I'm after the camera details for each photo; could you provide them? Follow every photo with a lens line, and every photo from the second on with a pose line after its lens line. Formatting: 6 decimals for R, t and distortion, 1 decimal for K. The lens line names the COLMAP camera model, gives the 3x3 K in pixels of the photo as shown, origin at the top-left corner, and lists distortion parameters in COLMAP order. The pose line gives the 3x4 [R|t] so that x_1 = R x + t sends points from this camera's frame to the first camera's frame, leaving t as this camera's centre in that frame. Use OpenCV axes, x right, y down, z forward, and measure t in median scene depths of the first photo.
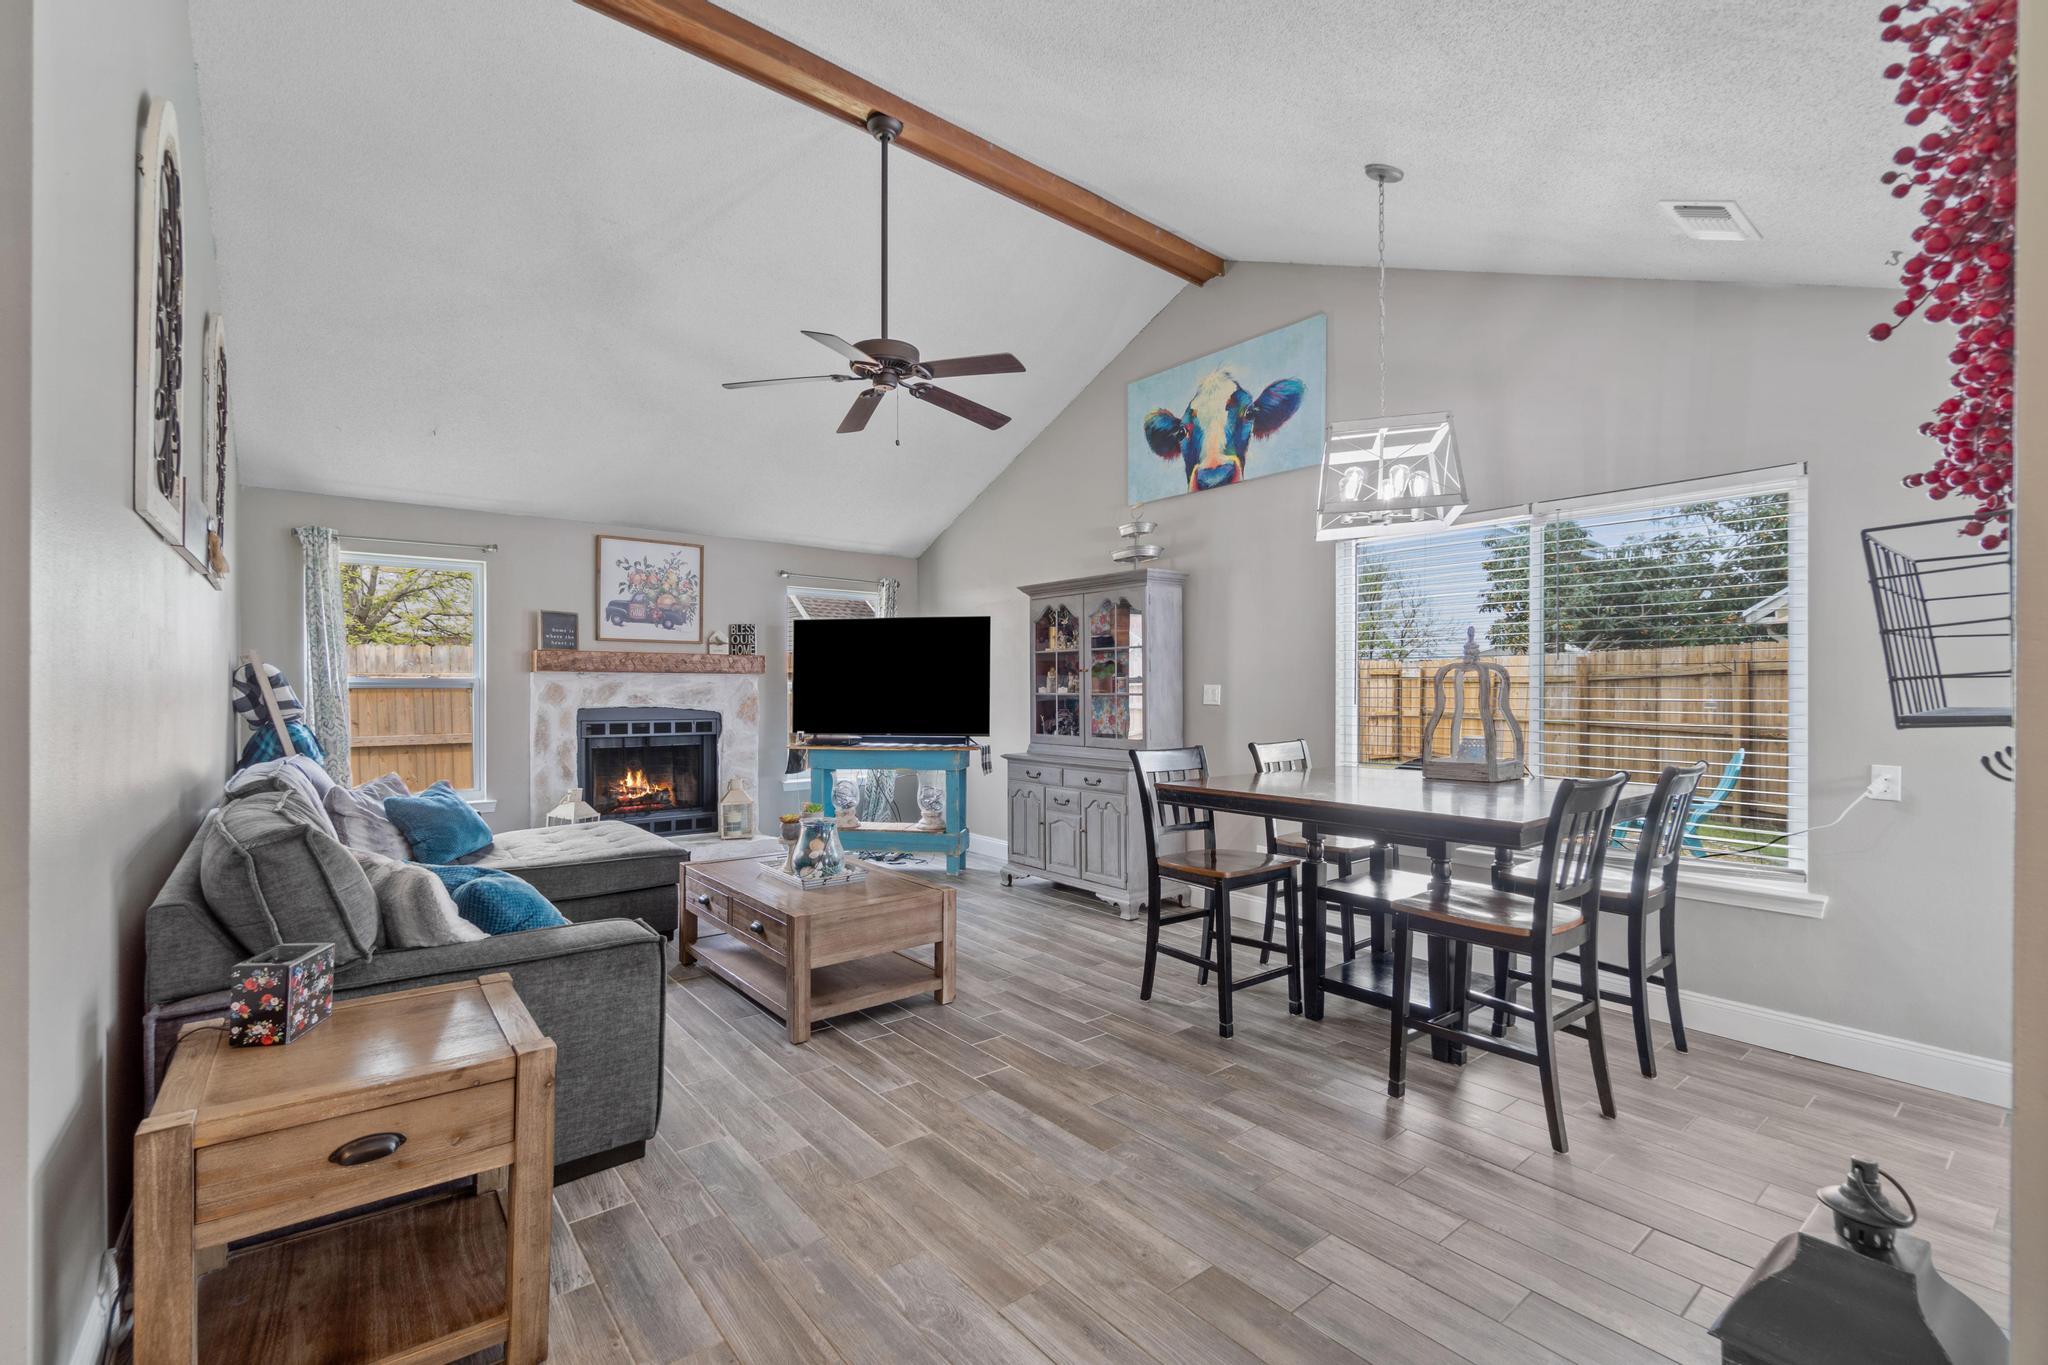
lens RADIAL K [[897.7, 0, 1016.1], [0, 897.7, 689.8], [0, 0, 1]] dist [-0.000608, 0.001224]
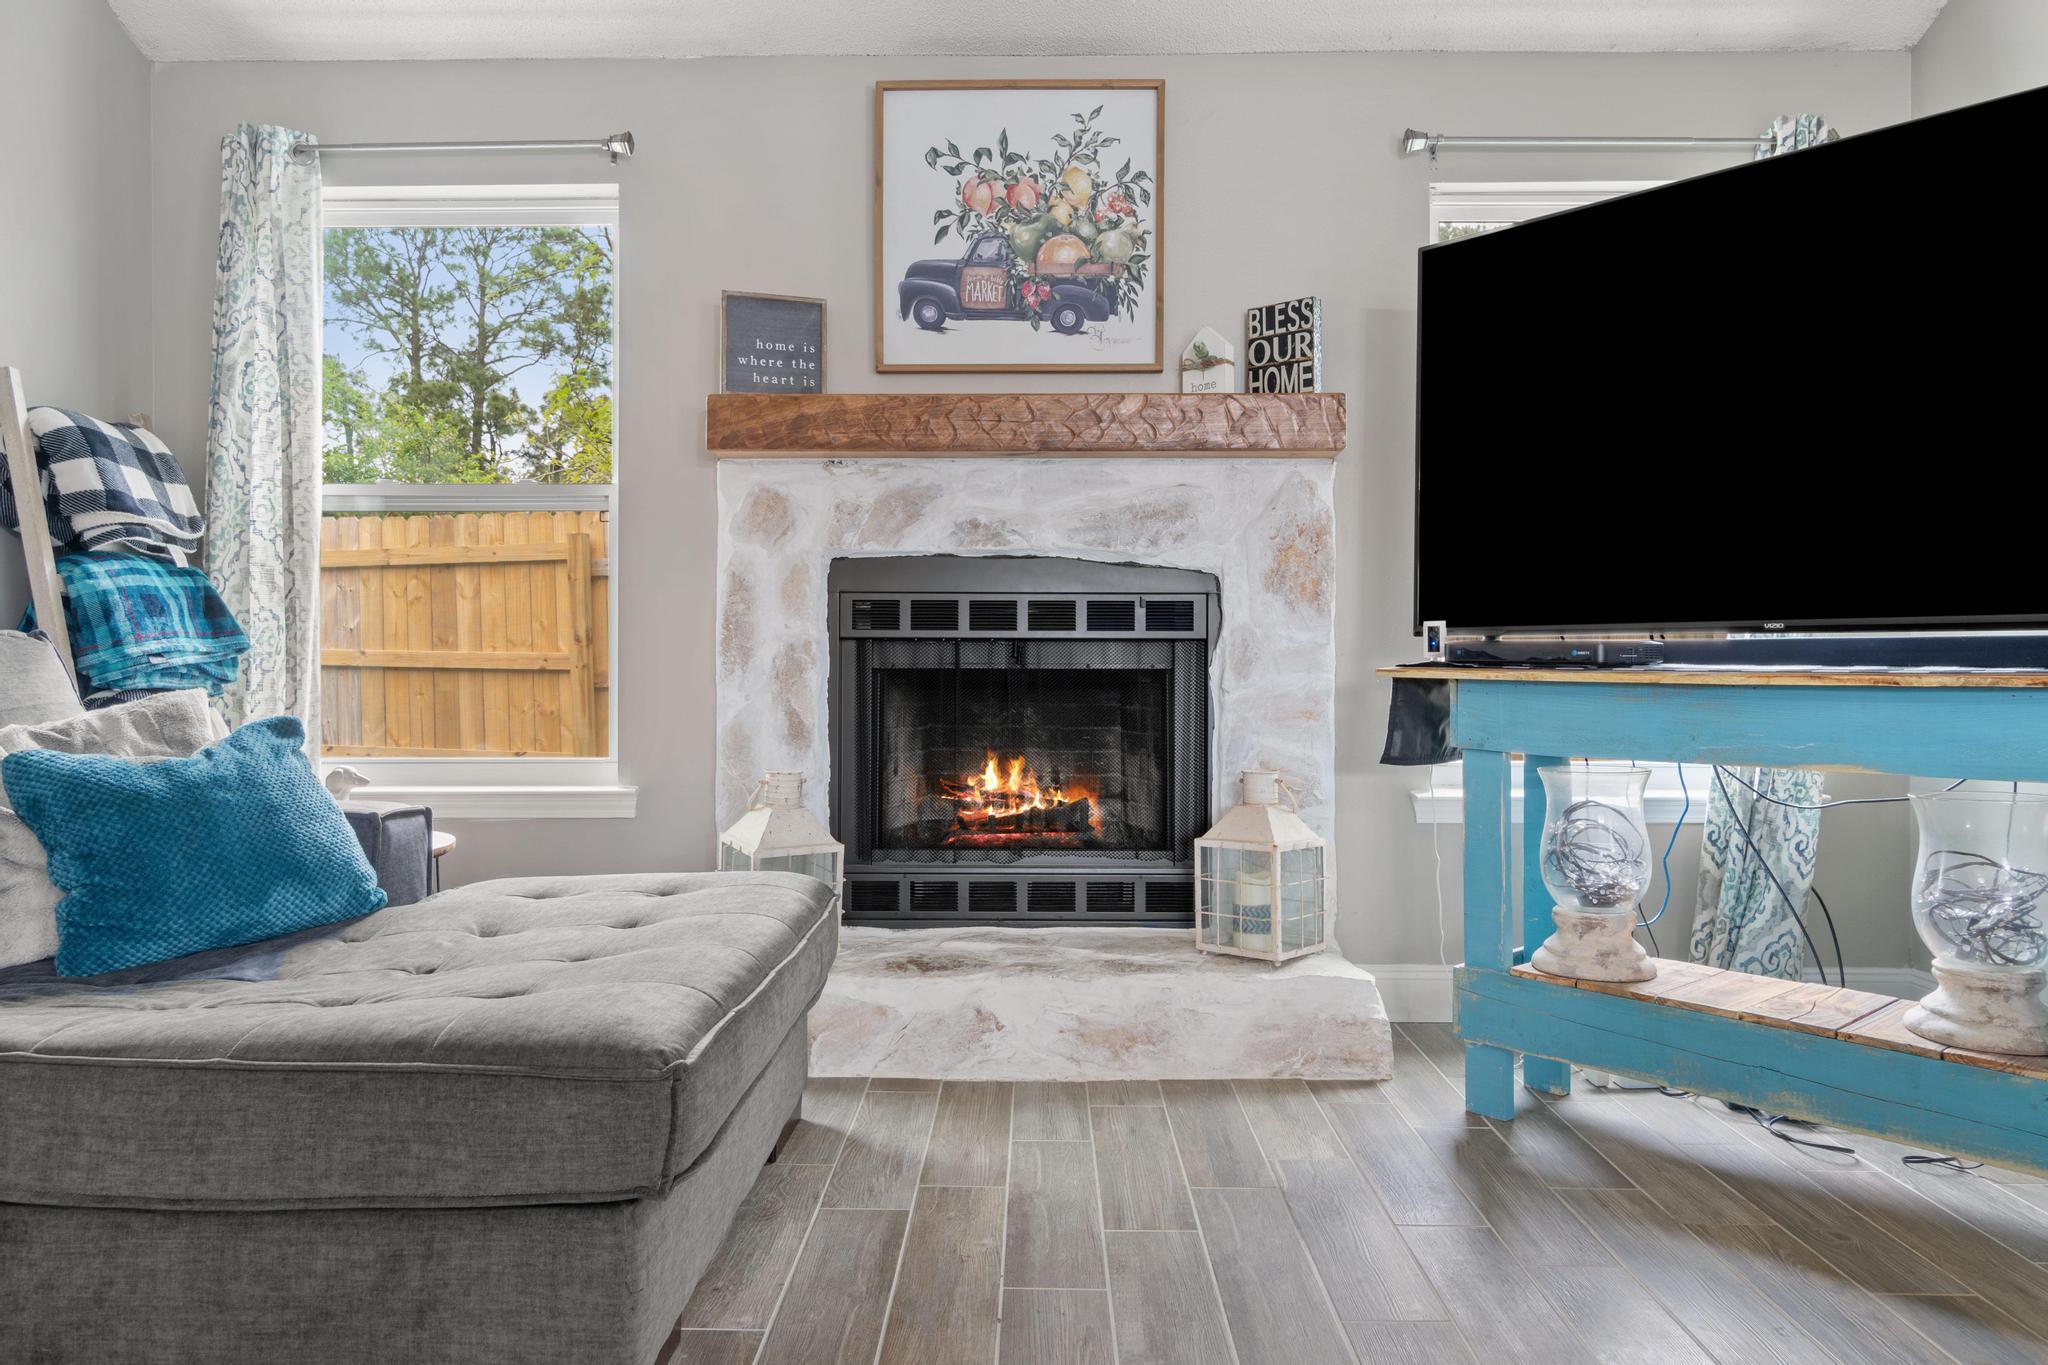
lens RADIAL K [[1370.3, 0, 1016.1], [0, 1370.3, 651.2], [0, 0, 1]] dist [0.005348, -0.002792]
pose [[0.770718, -0.000384, -0.637176, -0.063859], [-0.000156, 1.000000, -0.000791, 0.058571], [0.637176, 0.000709, 0.770718, 0.593349]]
